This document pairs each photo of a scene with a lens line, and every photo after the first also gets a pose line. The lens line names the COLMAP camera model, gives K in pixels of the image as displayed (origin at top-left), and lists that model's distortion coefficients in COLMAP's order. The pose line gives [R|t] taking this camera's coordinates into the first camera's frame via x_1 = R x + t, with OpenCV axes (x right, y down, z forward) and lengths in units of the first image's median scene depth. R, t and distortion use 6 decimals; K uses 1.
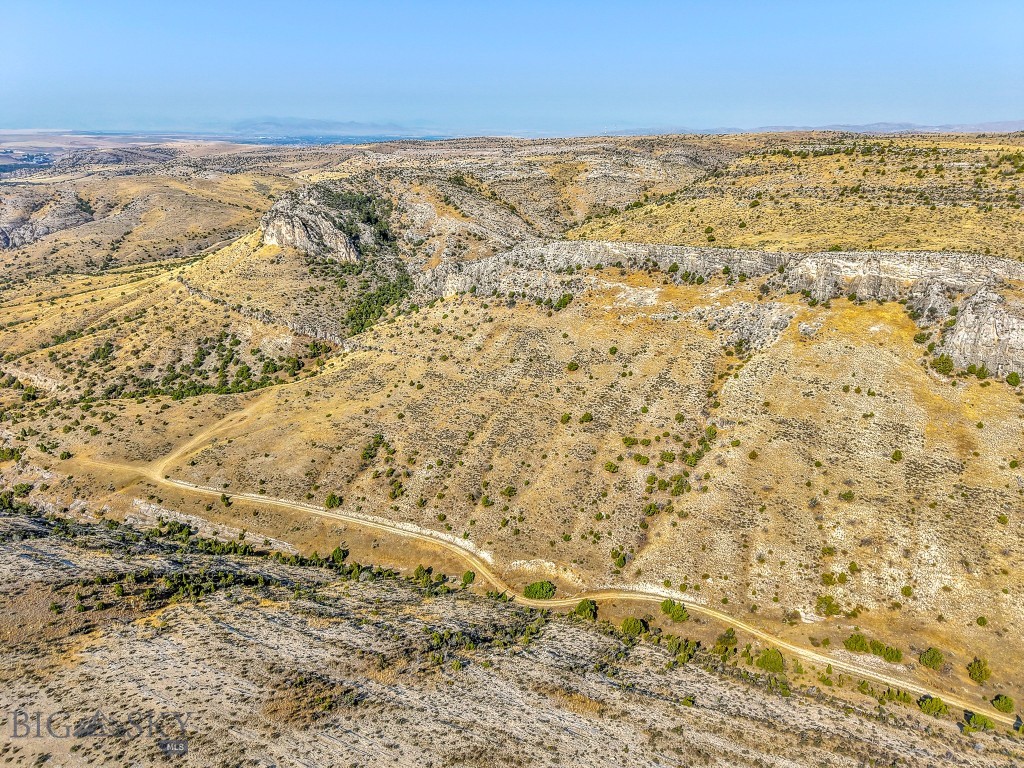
lens RADIAL K [[683.1, 0, 512.6], [0, 683.1, 382.1], [0, 0, 1]] dist [0.038360, -0.042993]
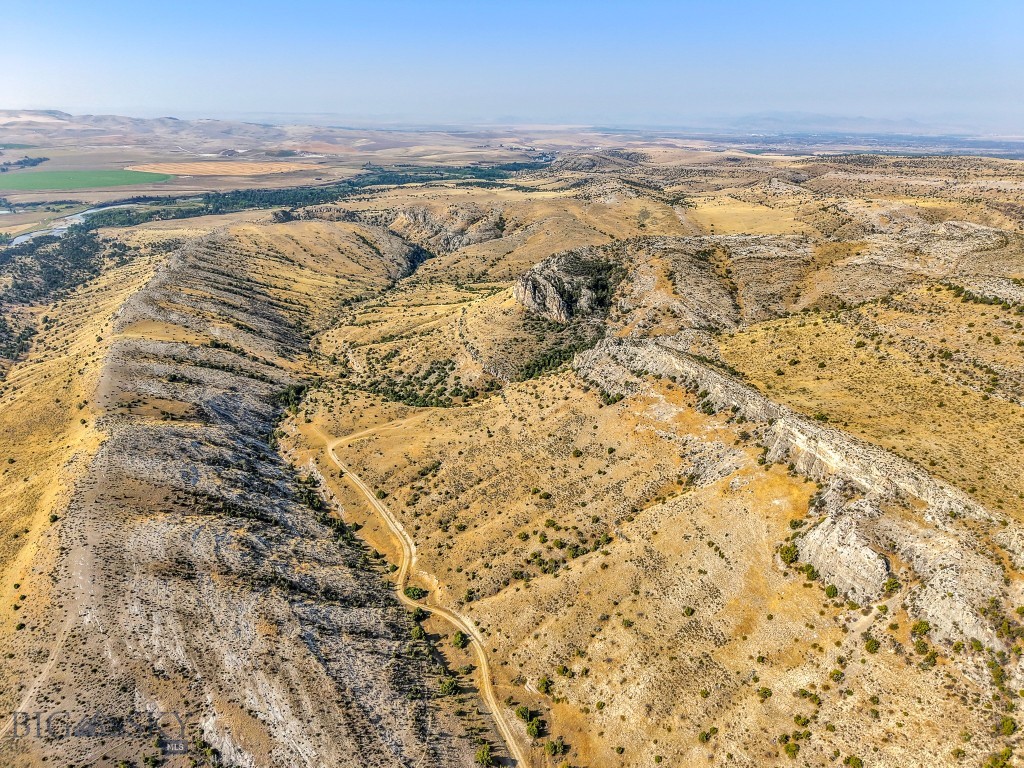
lens RADIAL K [[683.1, 0, 511.5], [0, 683.1, 381.1], [0, 0, 1]] dist [0.038360, -0.042993]
pose [[0.786693, 0.222742, -0.575760, 0.698435], [-0.218251, 0.972761, 0.078119, -0.228881], [0.577477, 0.064205, 0.813878, -0.109703]]
